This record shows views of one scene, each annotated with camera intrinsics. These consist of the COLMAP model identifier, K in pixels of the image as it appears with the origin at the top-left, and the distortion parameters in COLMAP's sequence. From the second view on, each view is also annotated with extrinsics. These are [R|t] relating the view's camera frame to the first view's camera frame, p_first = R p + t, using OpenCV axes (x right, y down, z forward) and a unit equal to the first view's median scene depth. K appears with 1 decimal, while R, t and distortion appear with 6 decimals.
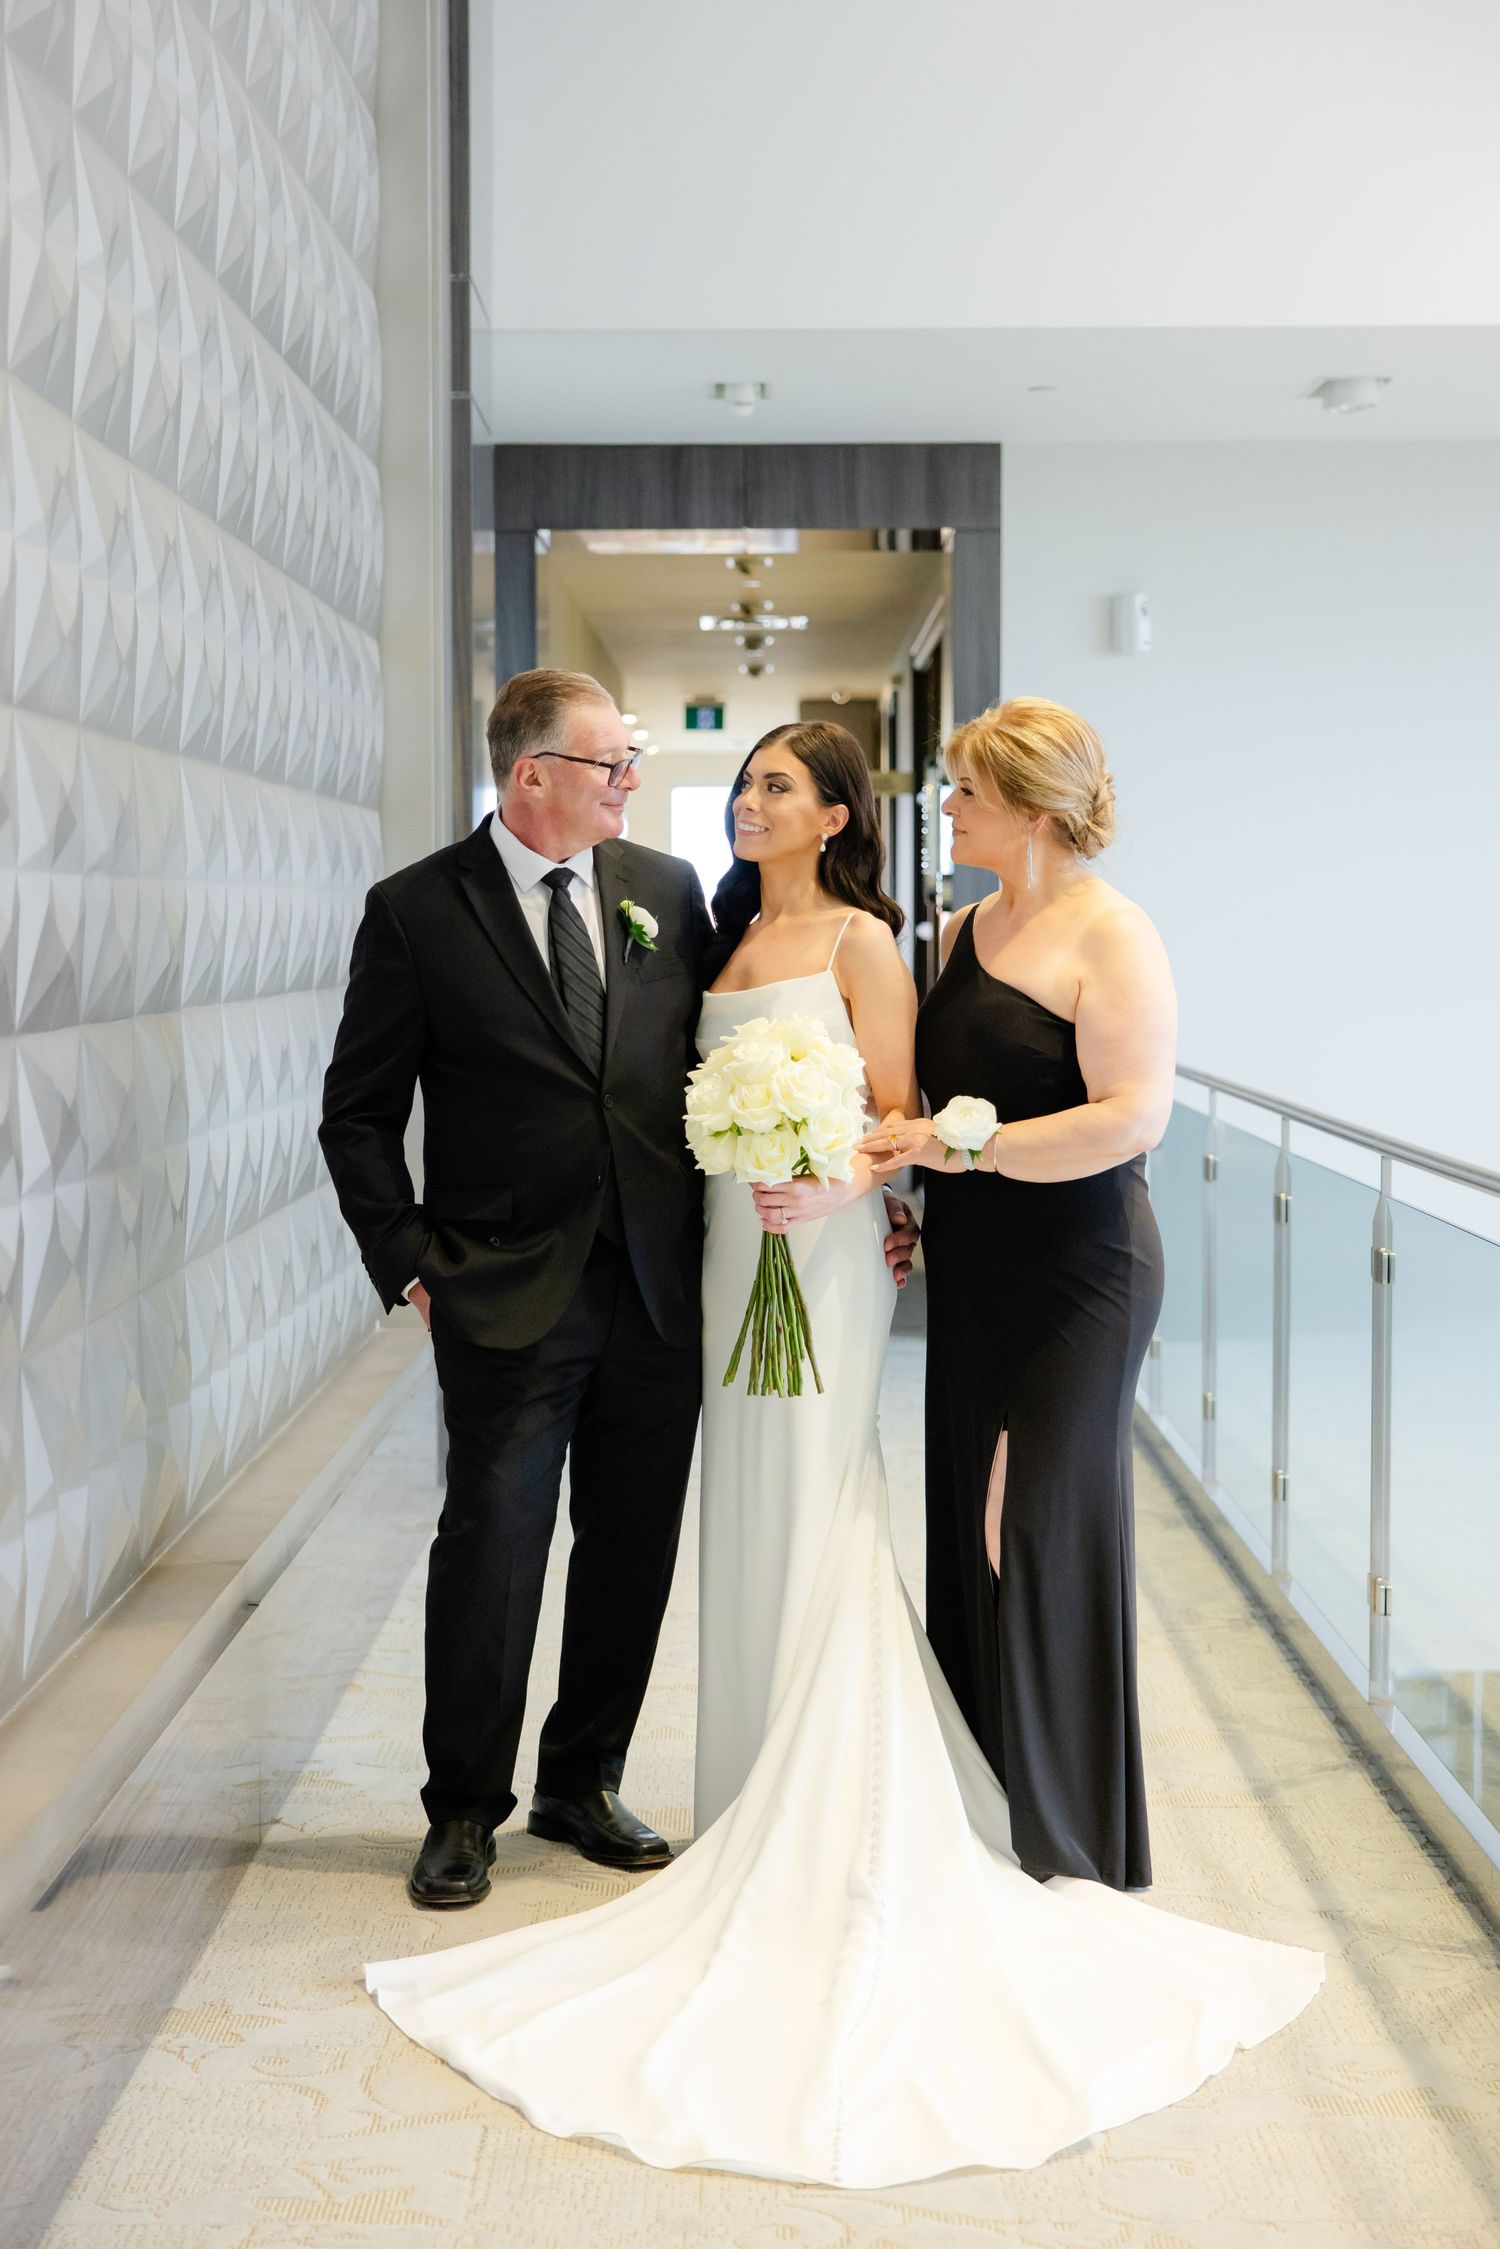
lens RADIAL K [[3558.6, 0, 744.0], [0, 3558.6, 1122.2], [0, 0, 1]] dist [0.040909, 0.037040]
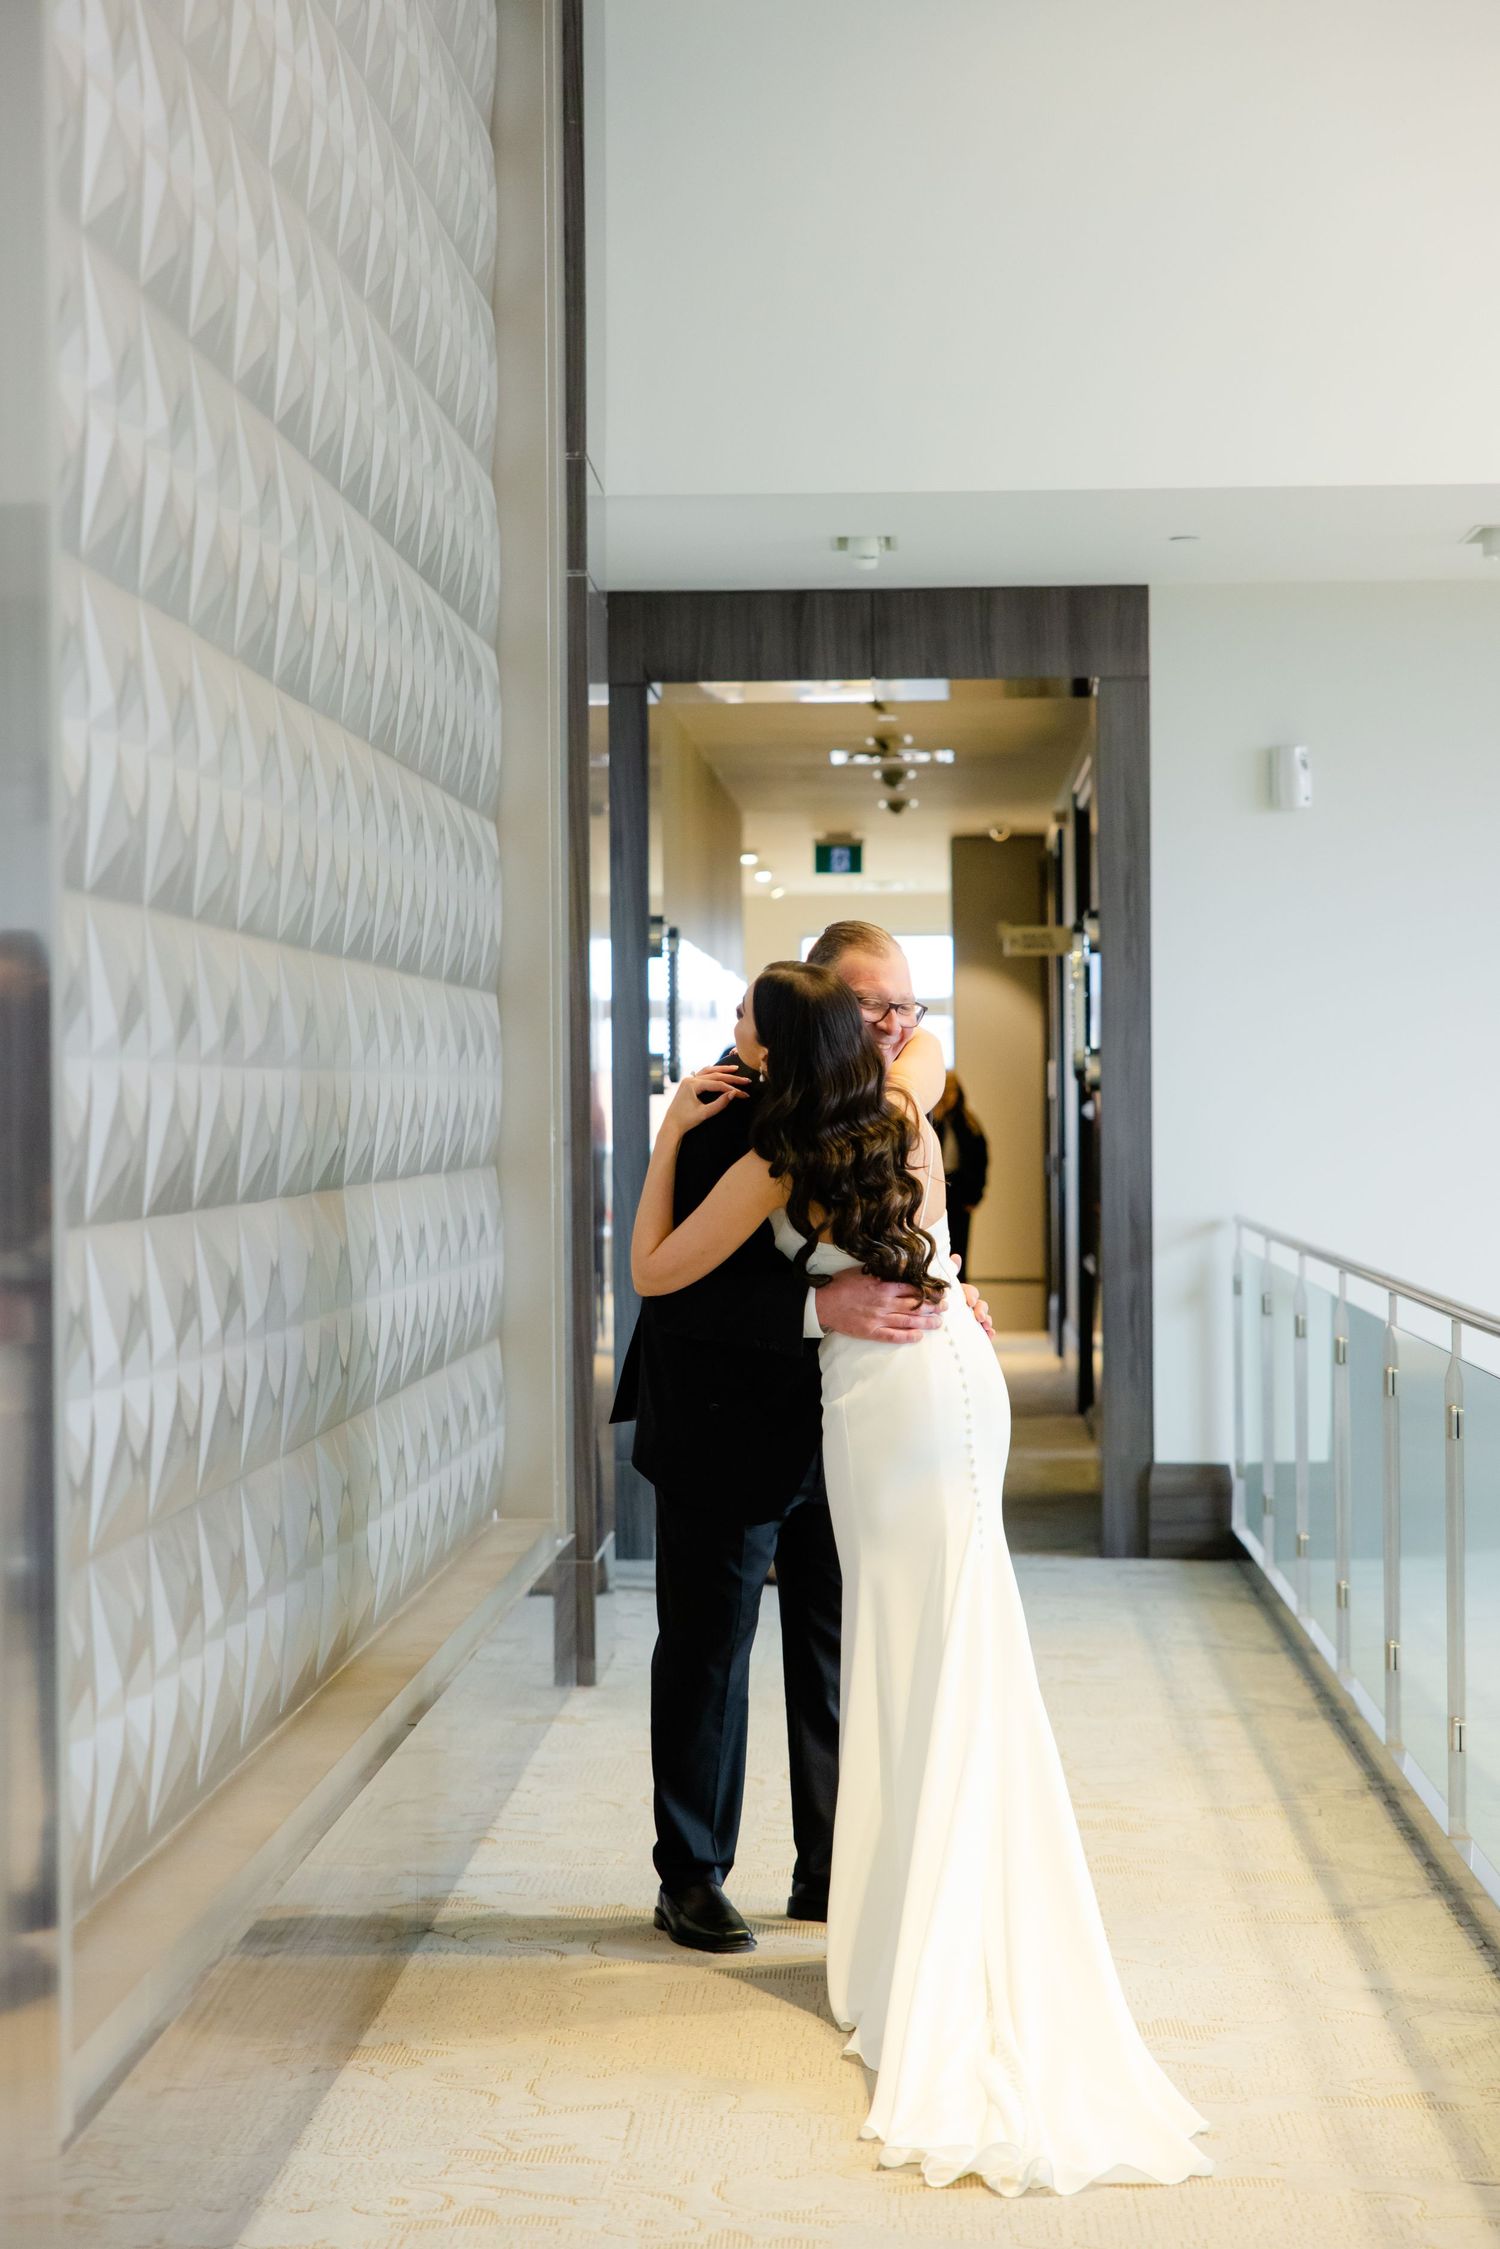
lens RADIAL K [[4607.1, 0, 750.0], [0, 4607.1, 1124.5], [0, 0, 1]] dist [0.065174, -0.077778]
pose [[0.999457, -0.005819, -0.032417, 0.010144], [0.004172, 0.998708, -0.050654, 0.015286], [0.032670, 0.050491, 0.998190, -0.297829]]
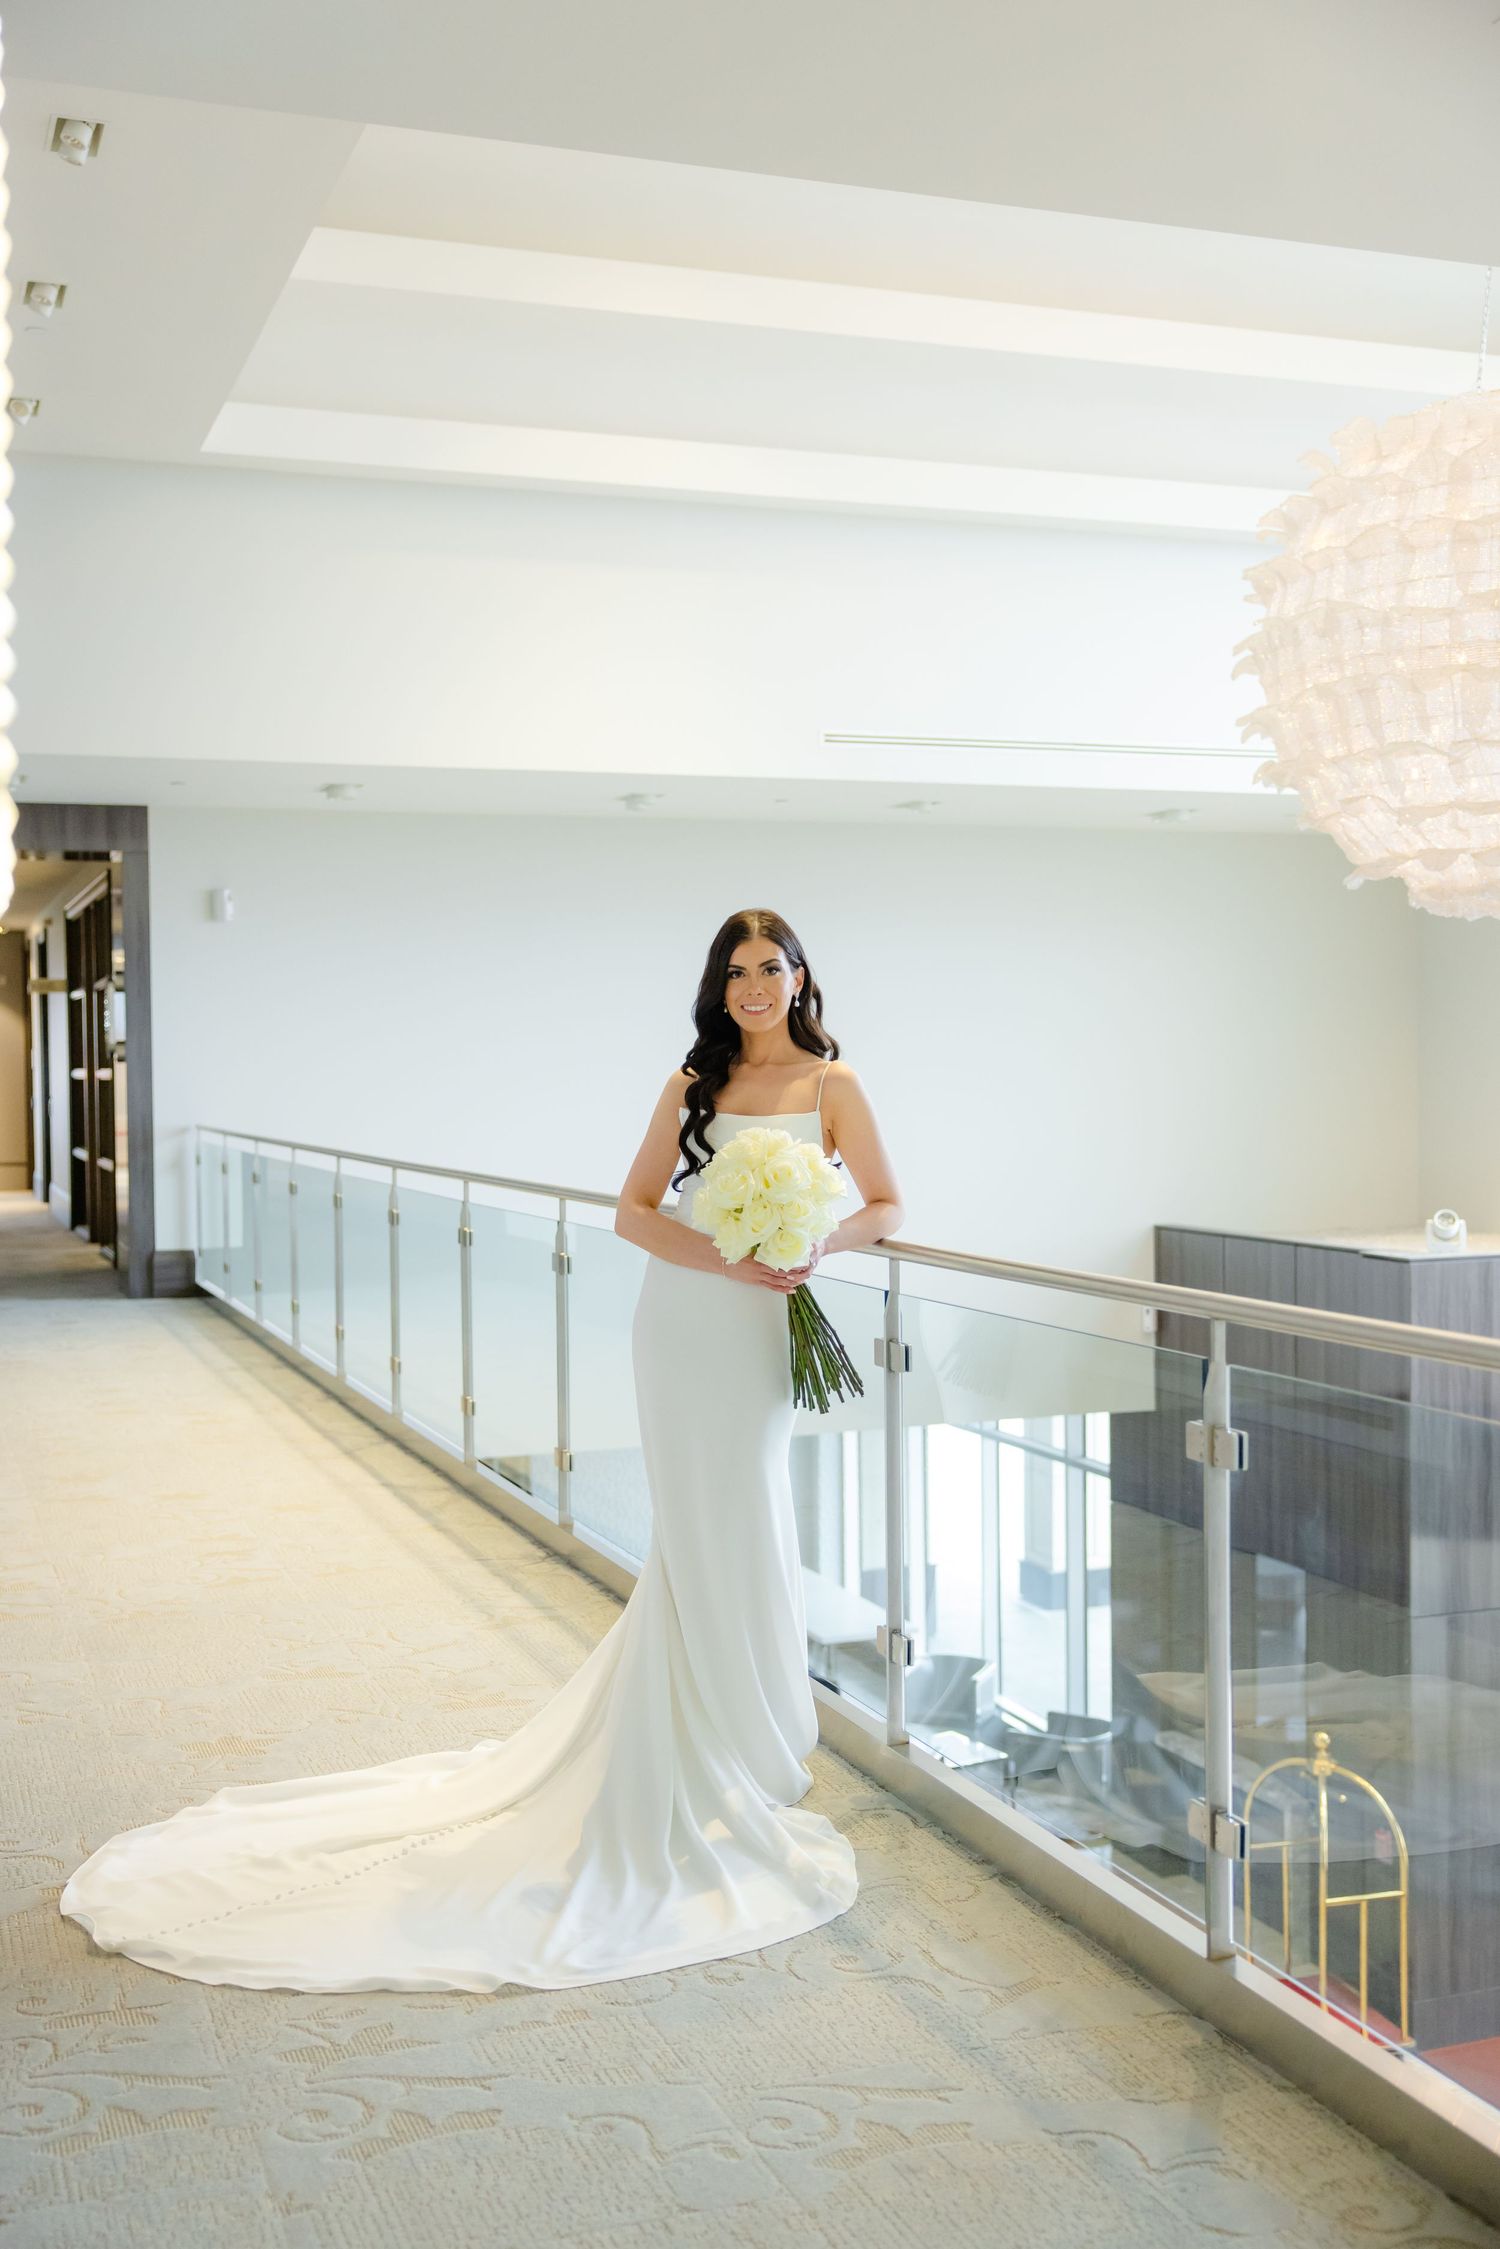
lens RADIAL K [[2338.4, 0, 750.0], [0, 2338.4, 1120.7], [0, 0, 1]] dist [0.006459, -0.021699]
pose [[0.936497, -0.018768, 0.350173, -0.094612], [0.030336, 0.999159, -0.027578, 0.020456], [-0.349361, 0.036450, 0.936279, -0.346239]]
